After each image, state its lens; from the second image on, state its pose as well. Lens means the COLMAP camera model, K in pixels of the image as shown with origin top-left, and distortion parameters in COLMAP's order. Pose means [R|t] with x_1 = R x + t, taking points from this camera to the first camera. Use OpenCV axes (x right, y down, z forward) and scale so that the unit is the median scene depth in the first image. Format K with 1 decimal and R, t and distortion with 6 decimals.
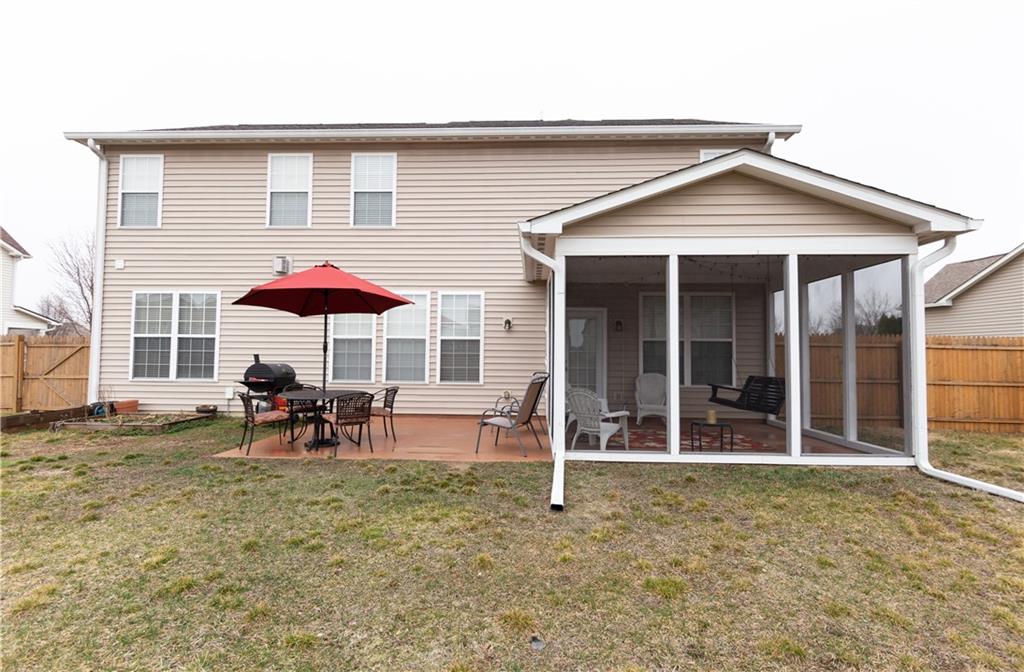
lens RADIAL K [[512.6, 0, 510.6], [0, 512.6, 334.8], [0, 0, 1]] dist [0.000092, 0.000411]
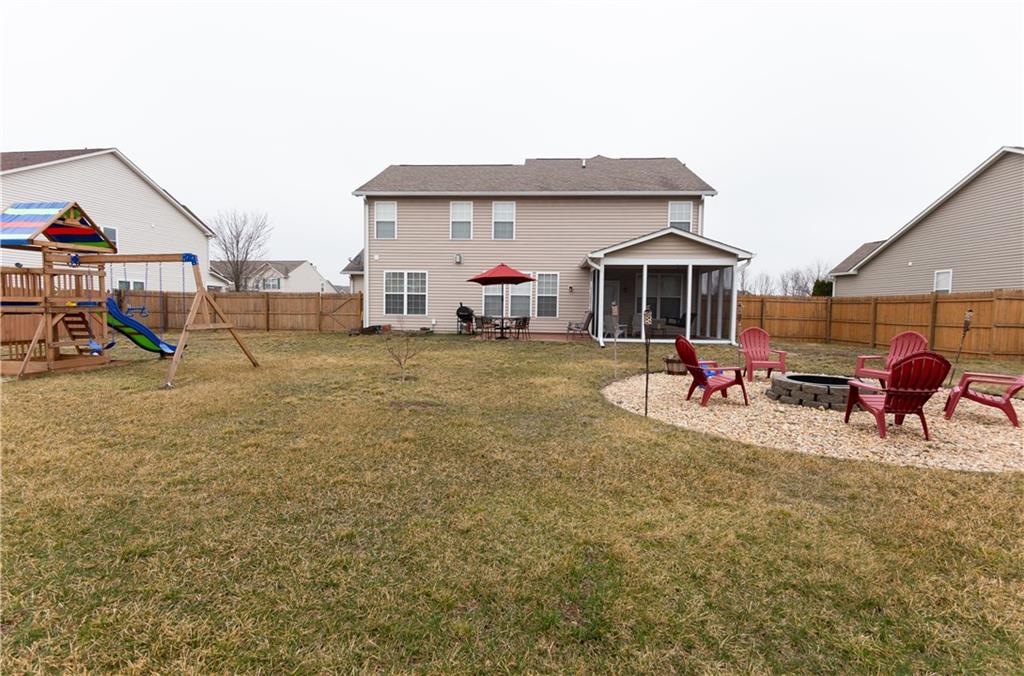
lens RADIAL K [[496.7, 0, 508.8], [0, 496.7, 336.3], [0, 0, 1]] dist [0.000096, 0.000227]
pose [[0.999416, 0.007847, -0.033259, -0.181084], [-0.004721, 0.995651, 0.093039, -0.014370], [0.033845, -0.092828, 0.995107, -0.975561]]
